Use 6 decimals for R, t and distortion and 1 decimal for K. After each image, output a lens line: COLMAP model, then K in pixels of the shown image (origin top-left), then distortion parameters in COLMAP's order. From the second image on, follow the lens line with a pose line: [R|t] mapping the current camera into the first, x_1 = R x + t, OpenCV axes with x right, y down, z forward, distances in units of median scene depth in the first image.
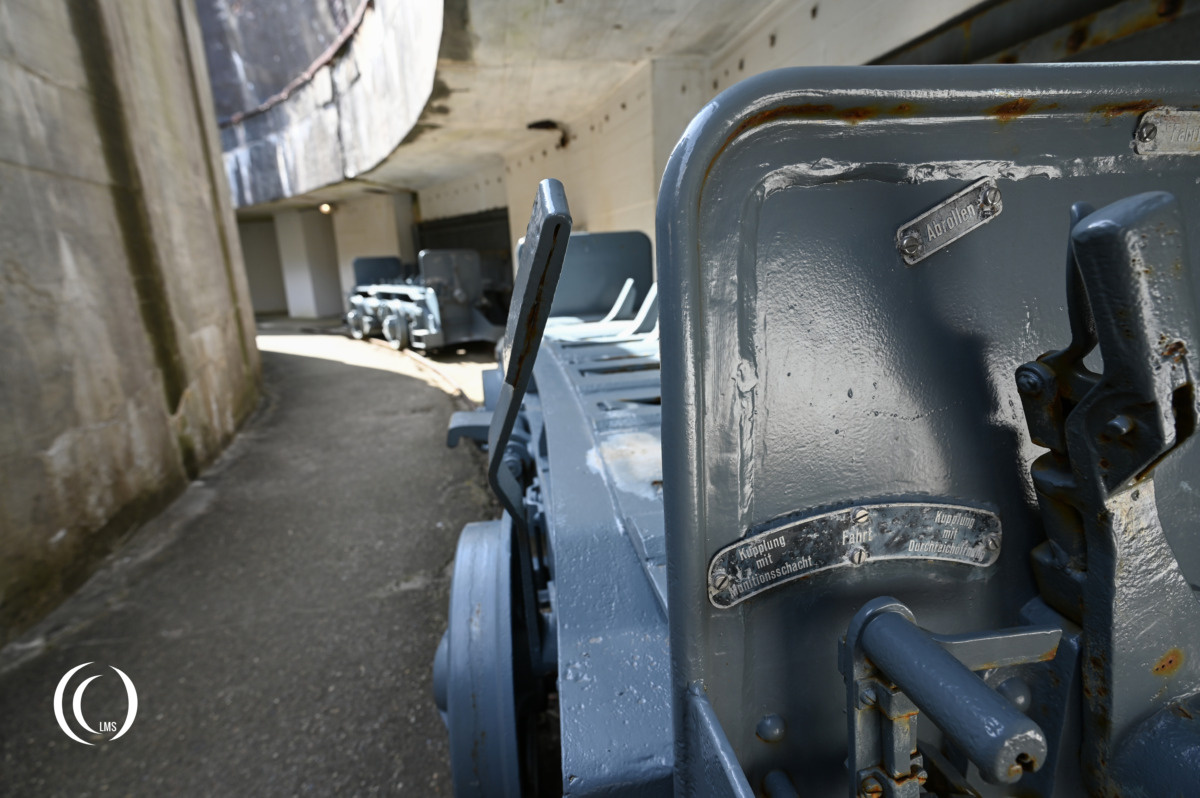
lens RADIAL K [[577.2, 0, 600.0], [0, 577.2, 399.0], [0, 0, 1]] dist [0.003239, 0.001226]
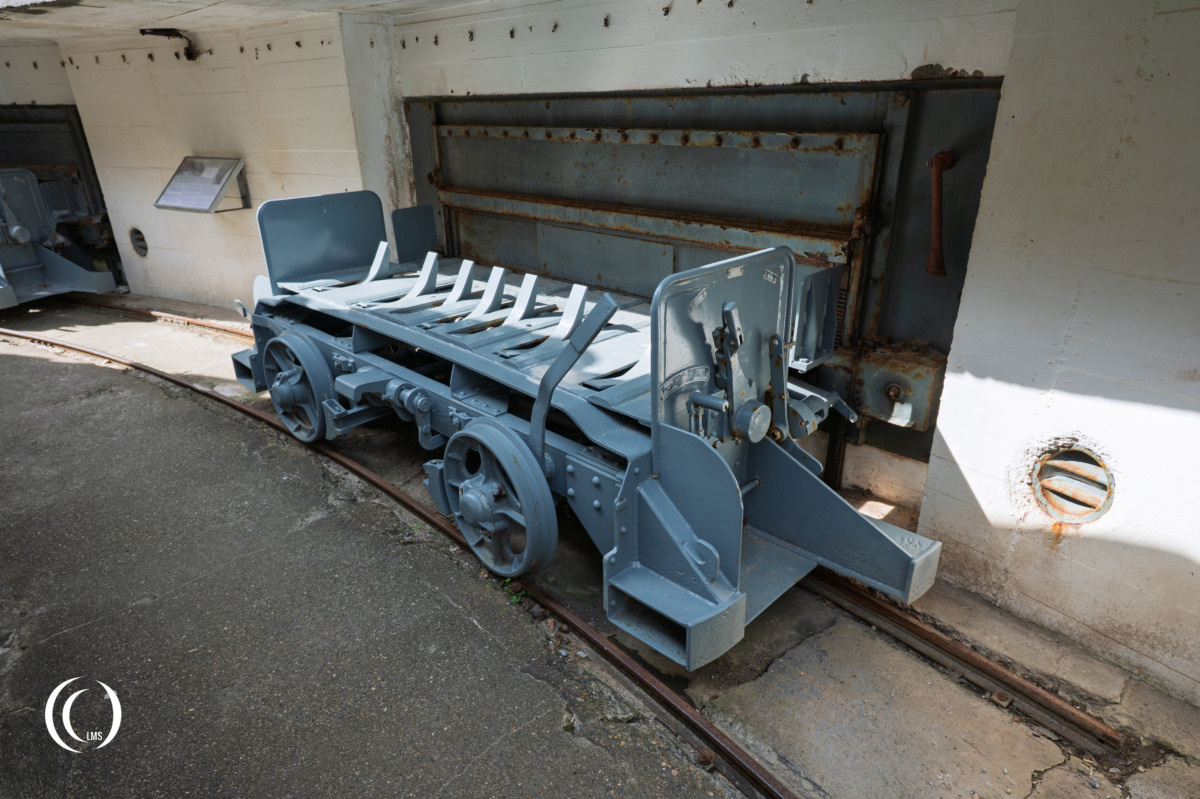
lens RADIAL K [[689.1, 0, 600.0], [0, 689.1, 399.5], [0, 0, 1]] dist [0.019706, 0.000881]
pose [[0.818860, -0.186638, 0.542802, -2.525516], [0.118266, 0.980229, 0.158630, -0.418041], [-0.561677, -0.065700, 0.824744, -2.482620]]
